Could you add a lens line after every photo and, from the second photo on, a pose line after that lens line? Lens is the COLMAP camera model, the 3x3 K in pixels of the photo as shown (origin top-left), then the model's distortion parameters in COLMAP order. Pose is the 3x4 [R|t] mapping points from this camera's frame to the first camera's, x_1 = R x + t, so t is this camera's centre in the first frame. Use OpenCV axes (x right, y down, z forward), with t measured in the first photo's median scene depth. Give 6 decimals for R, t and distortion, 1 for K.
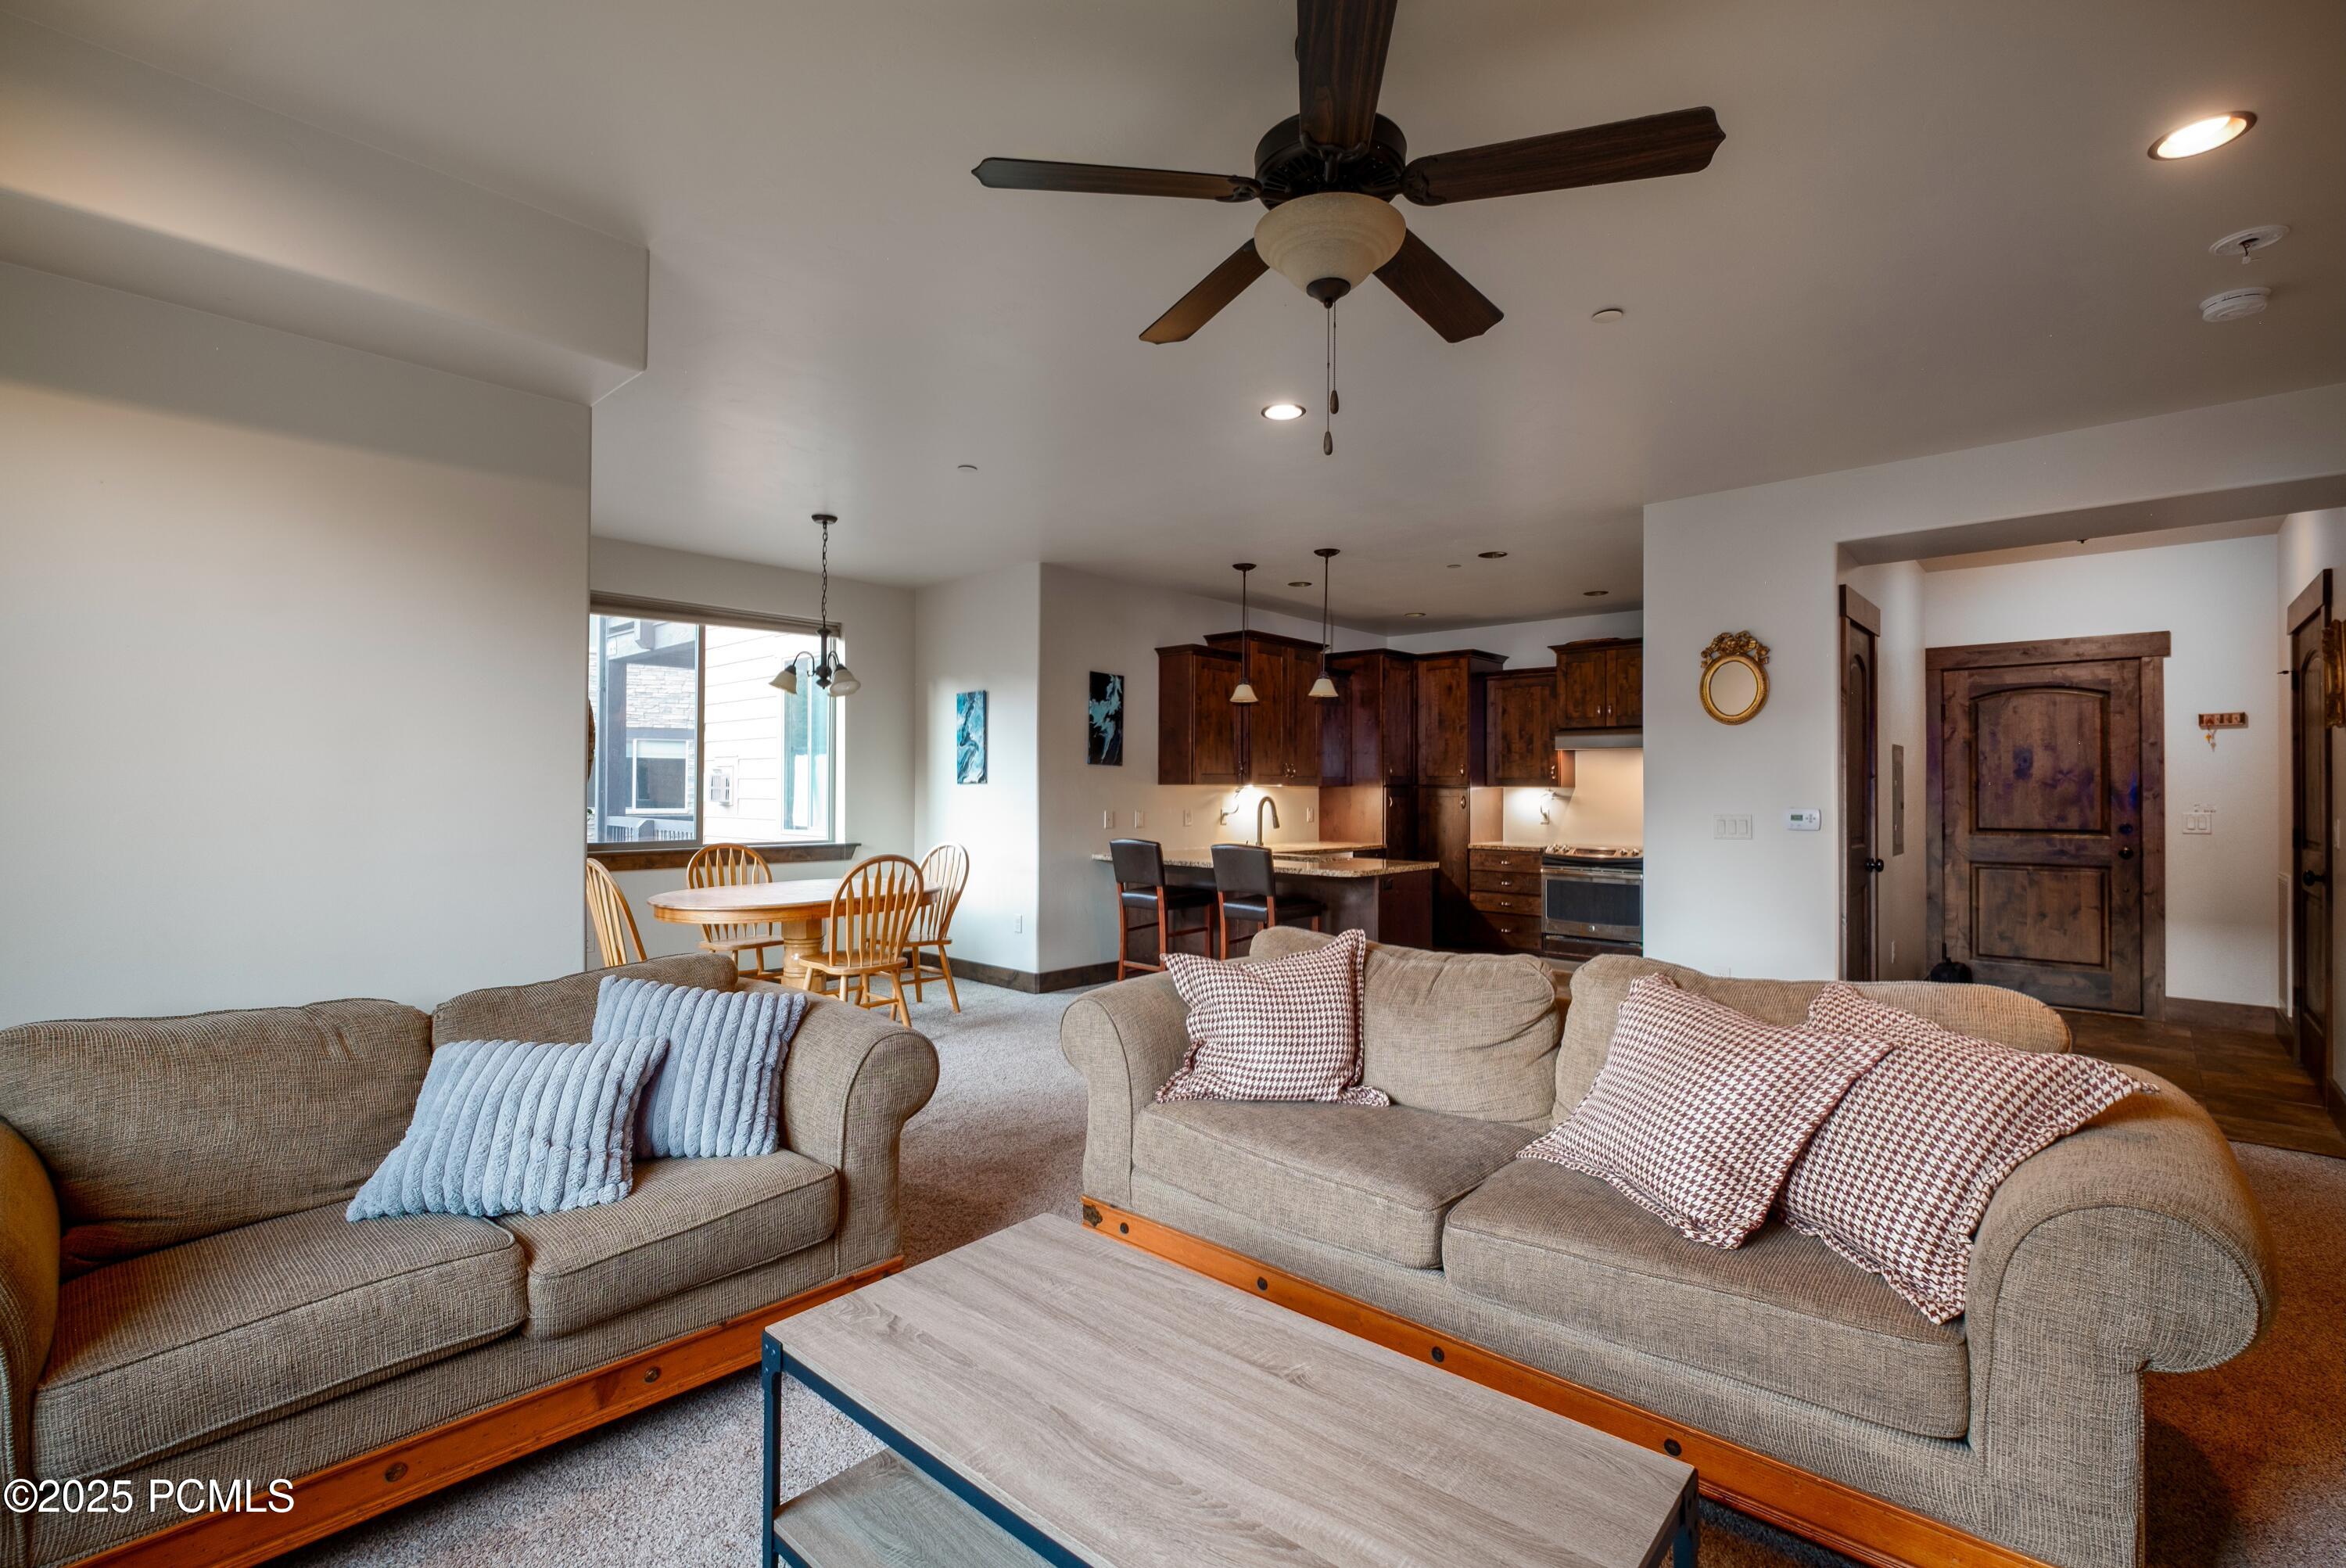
lens RADIAL K [[1030.9, 0, 1171.9], [0, 1030.9, 777.9], [0, 0, 1]] dist [0.000459, -0.000177]
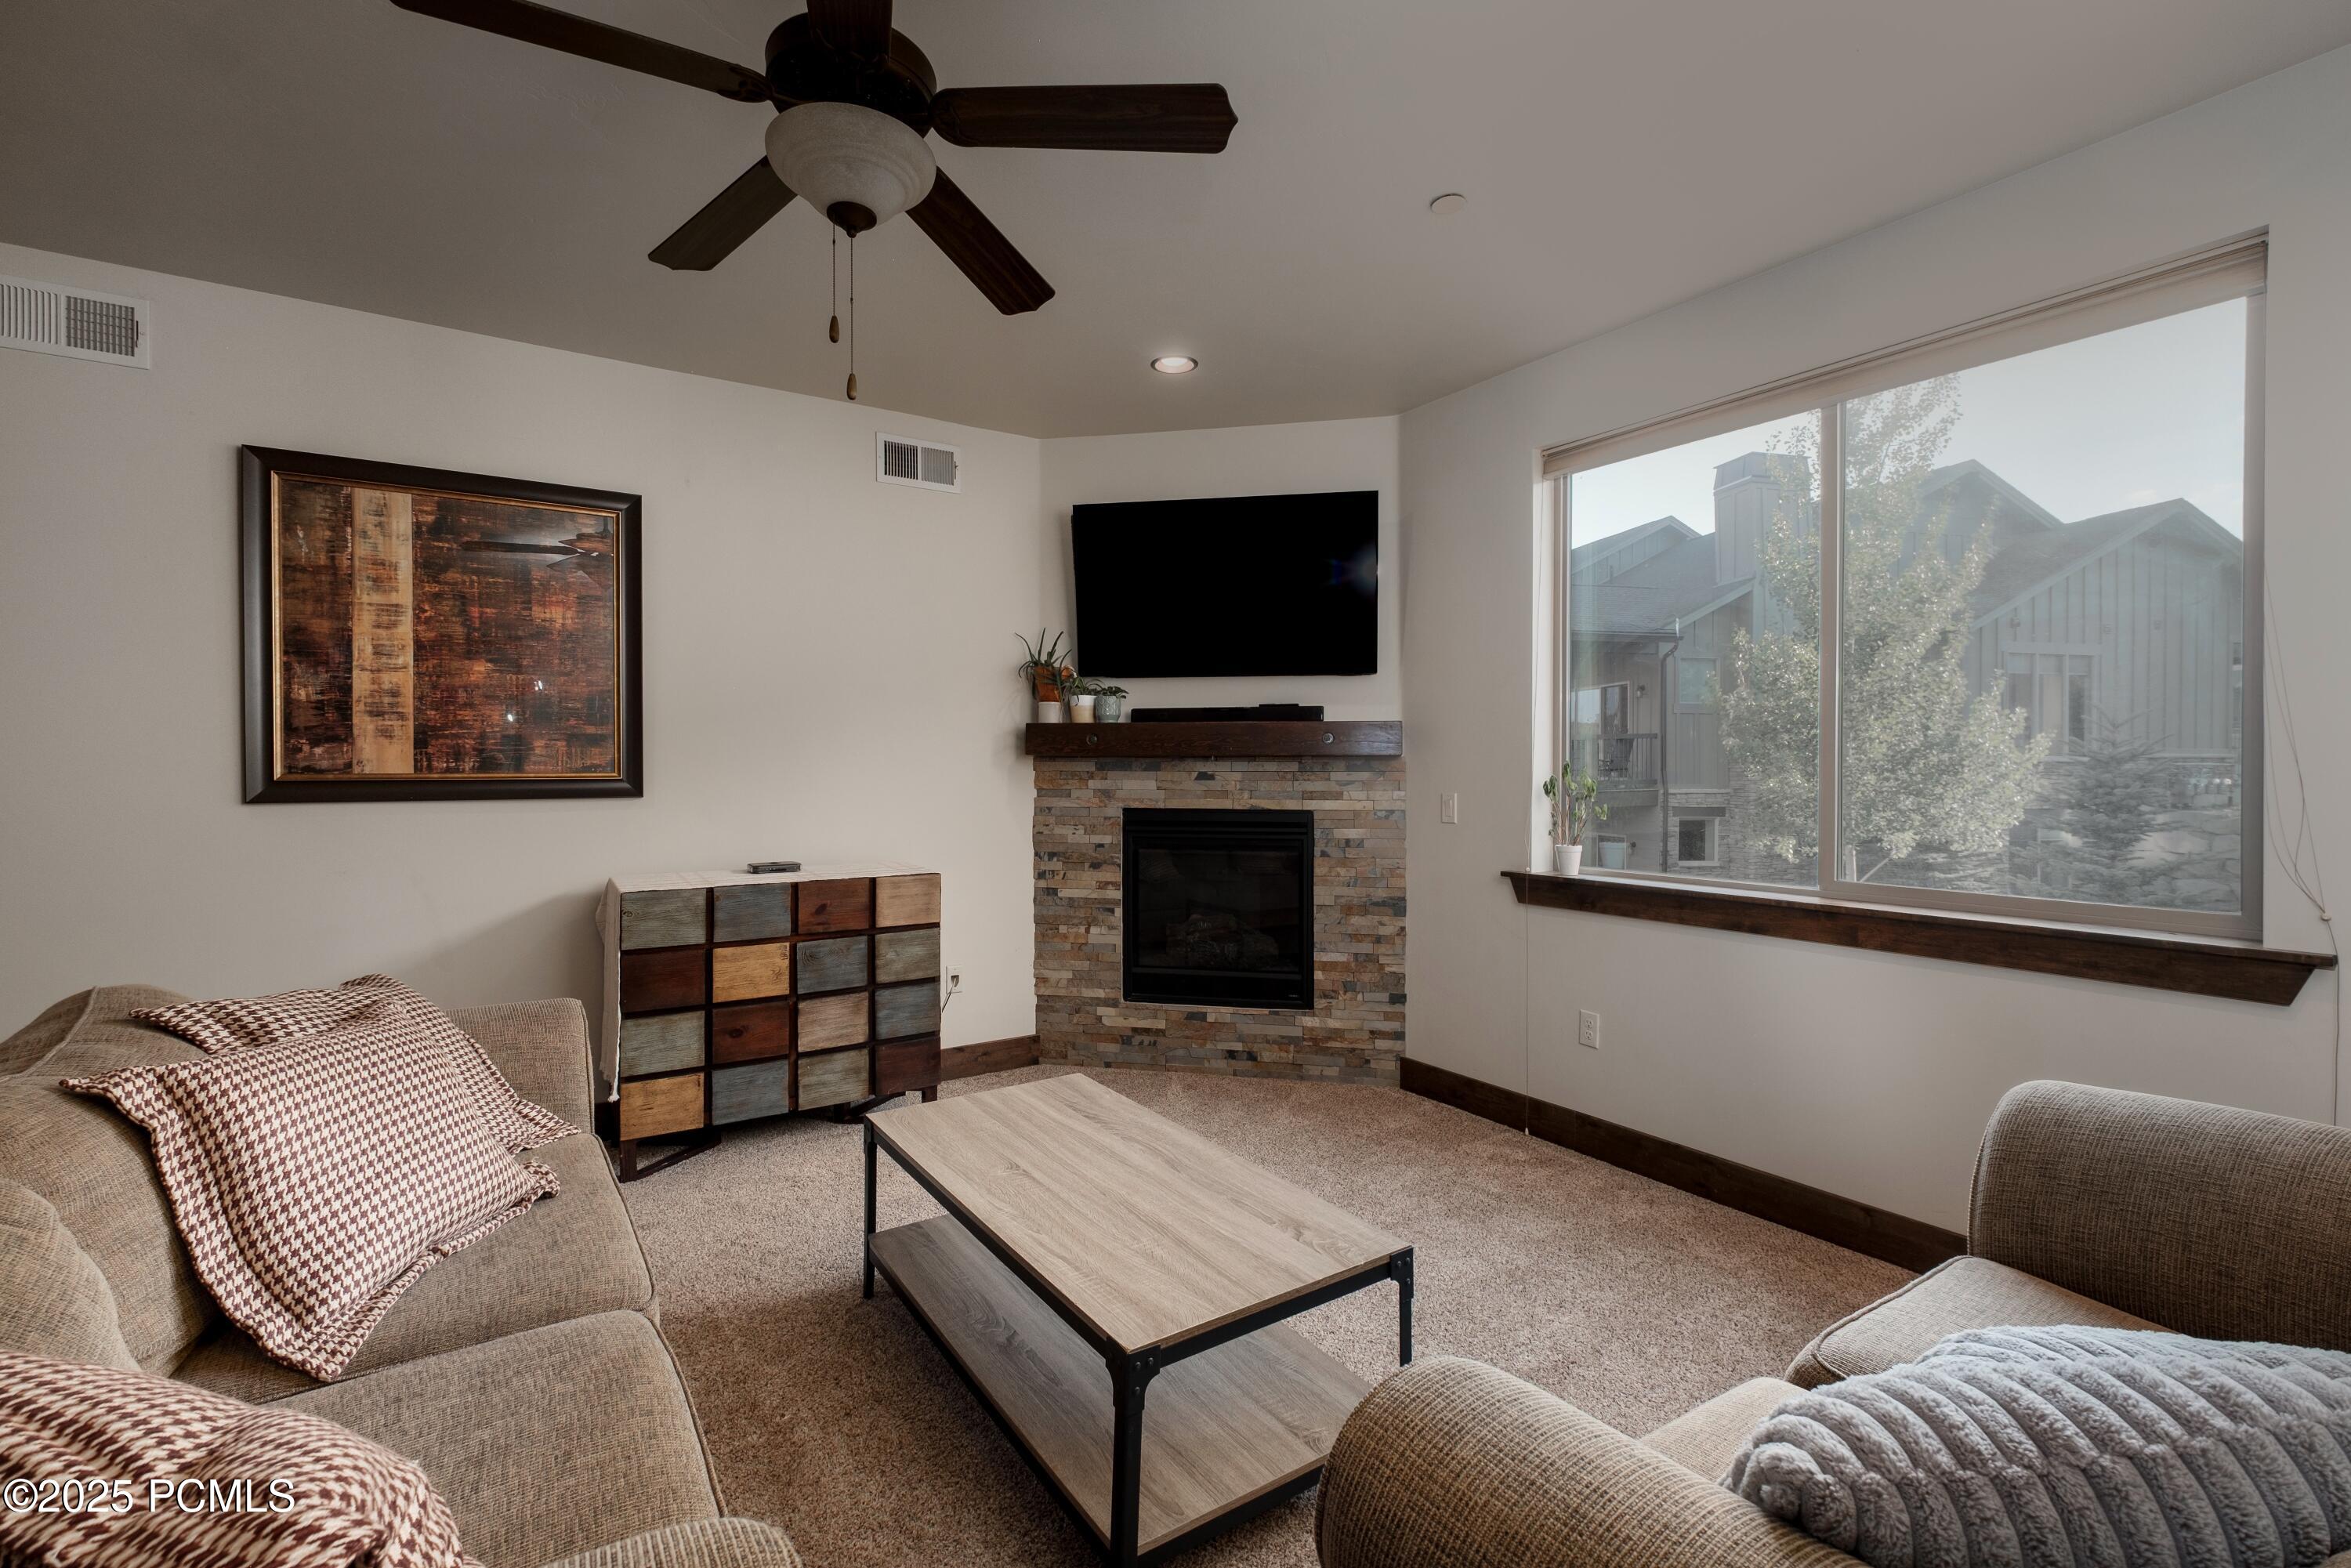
lens RADIAL K [[1033.0, 0, 1174.4], [0, 1033.0, 777.9], [0, 0, 1]] dist [0.000459, -0.000177]
pose [[-0.969851, -0.003766, 0.243668, -0.427766], [-0.003957, 0.999992, -0.000293, 0.025144], [-0.243665, -0.001248, -0.969859, 2.216014]]
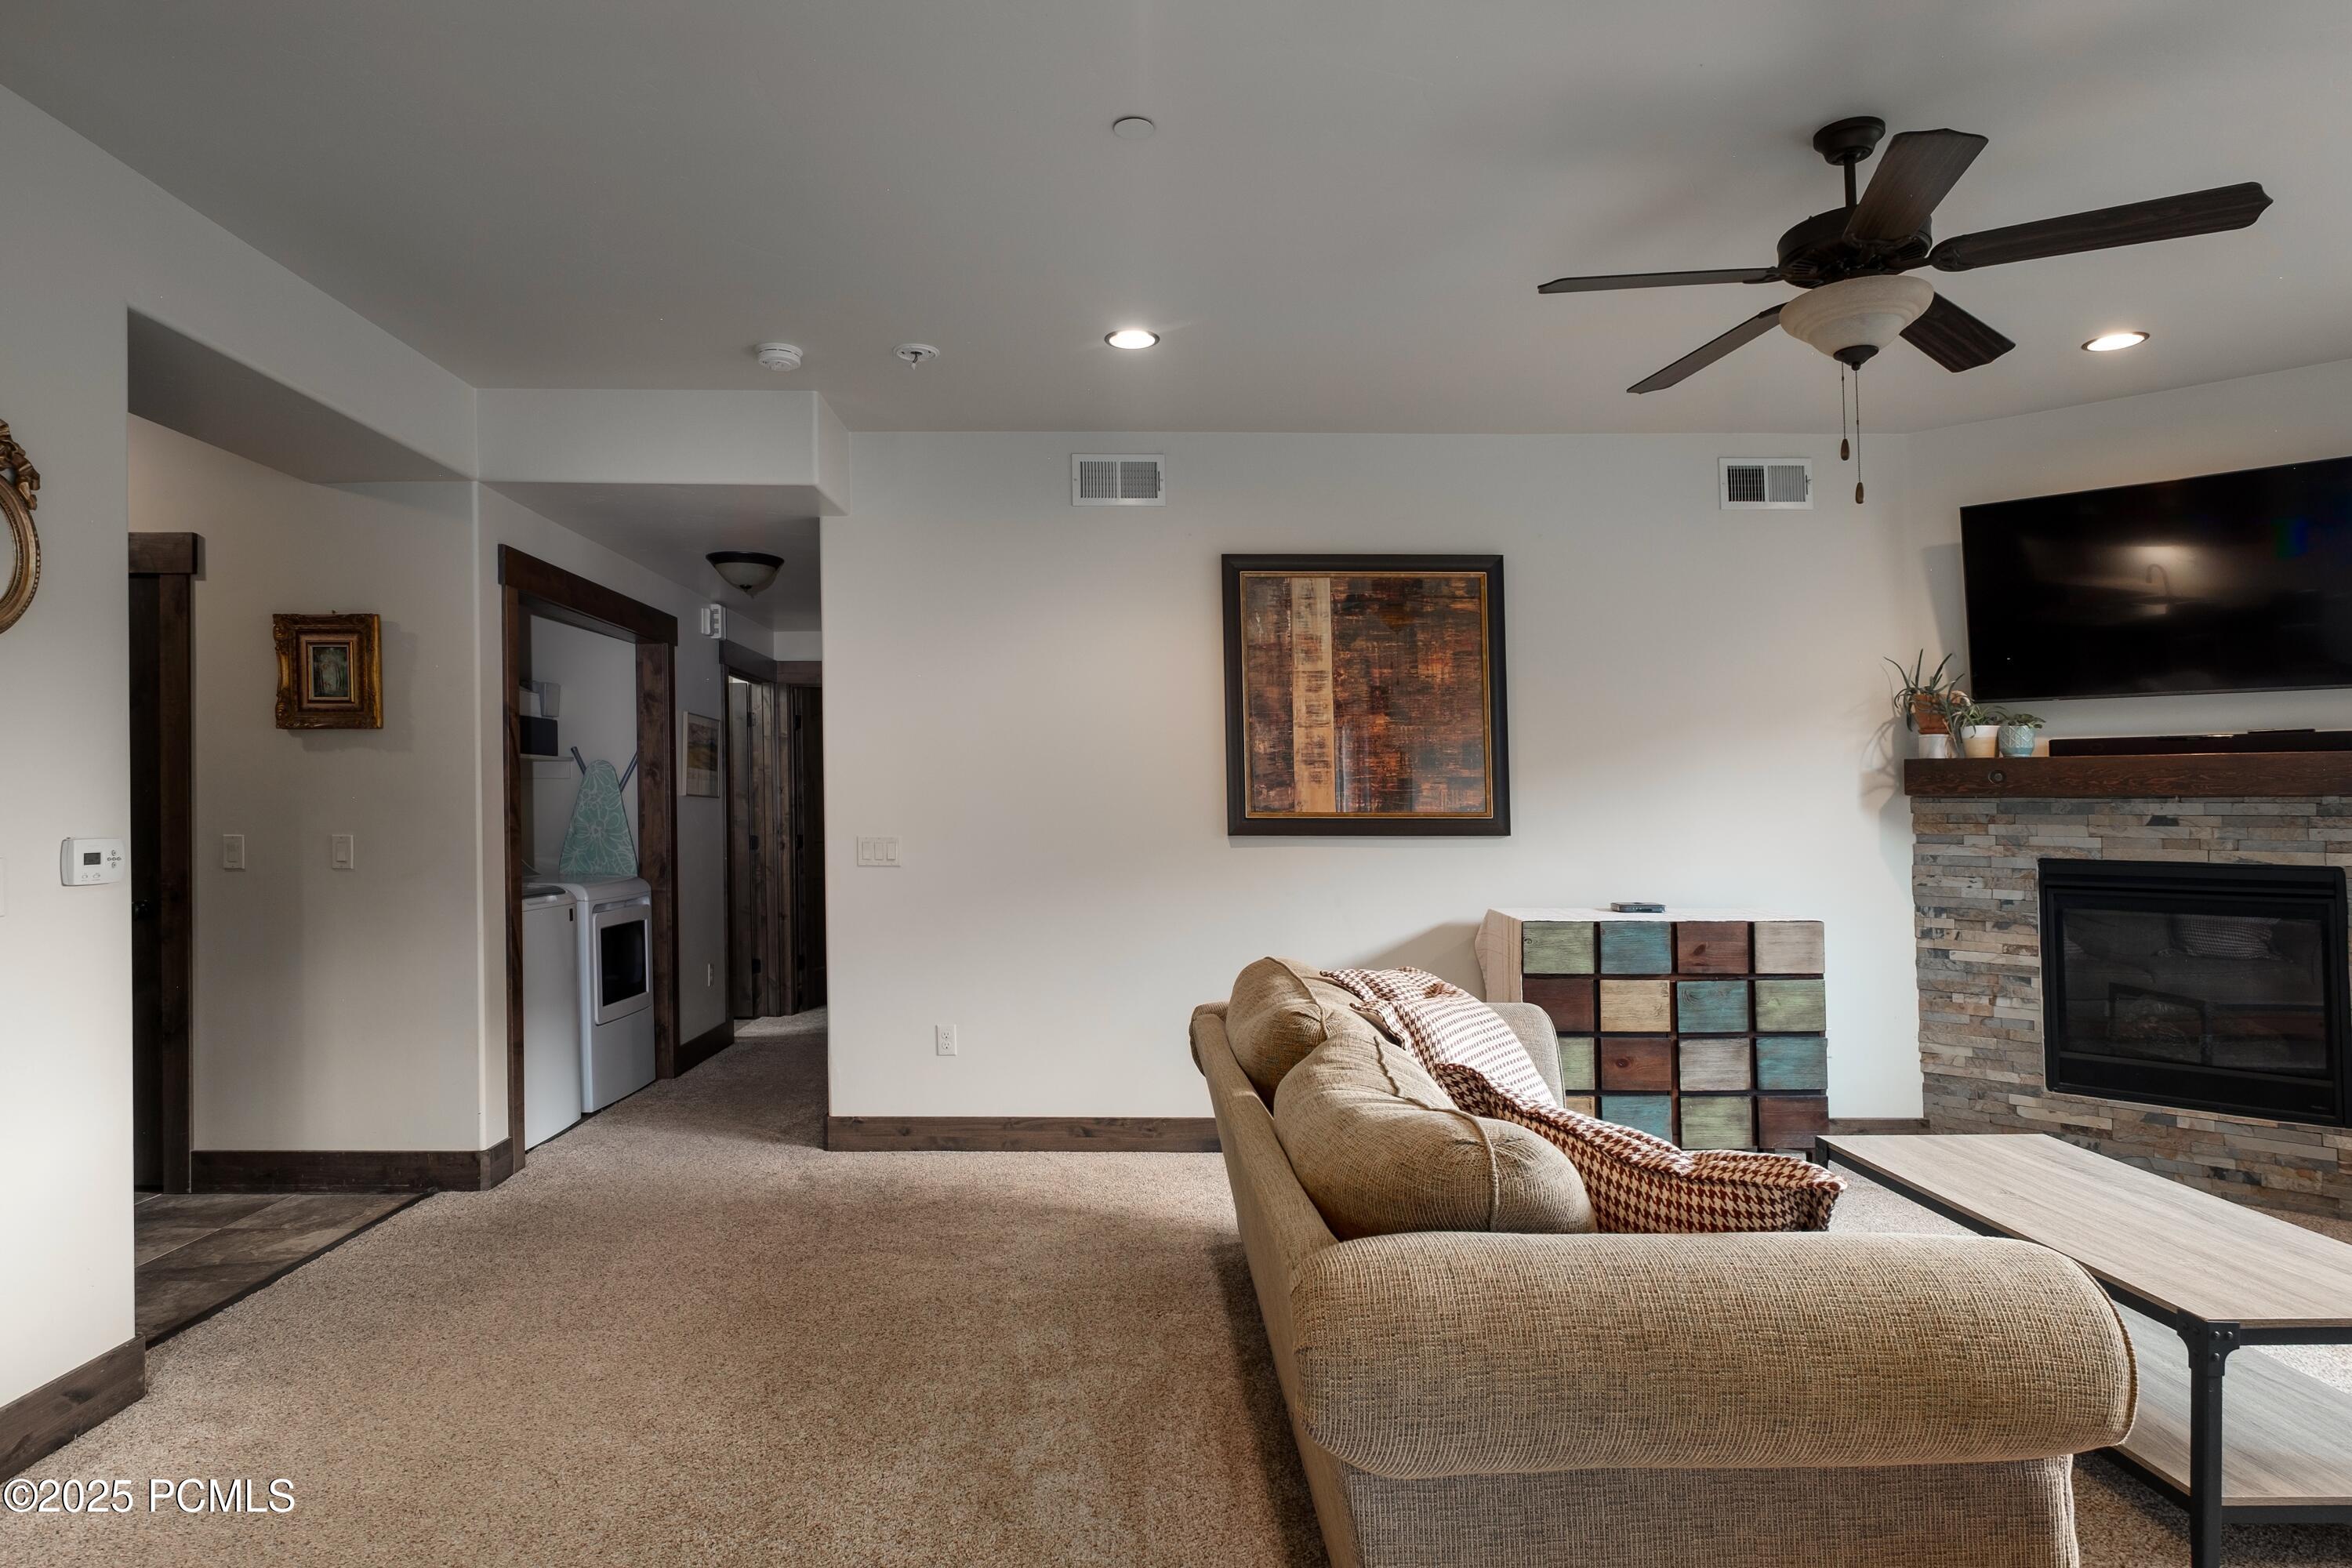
lens RADIAL K [[1315.9, 0, 1139.7], [0, 1315.9, 750.9], [0, 0, 1]] dist [-0.001694, 0.001091]
pose [[-0.677390, 0.027184, 0.735122, -0.430020], [-0.012726, 0.998734, -0.048659, 0.034397], [-0.735514, -0.042316, -0.676187, 3.086294]]
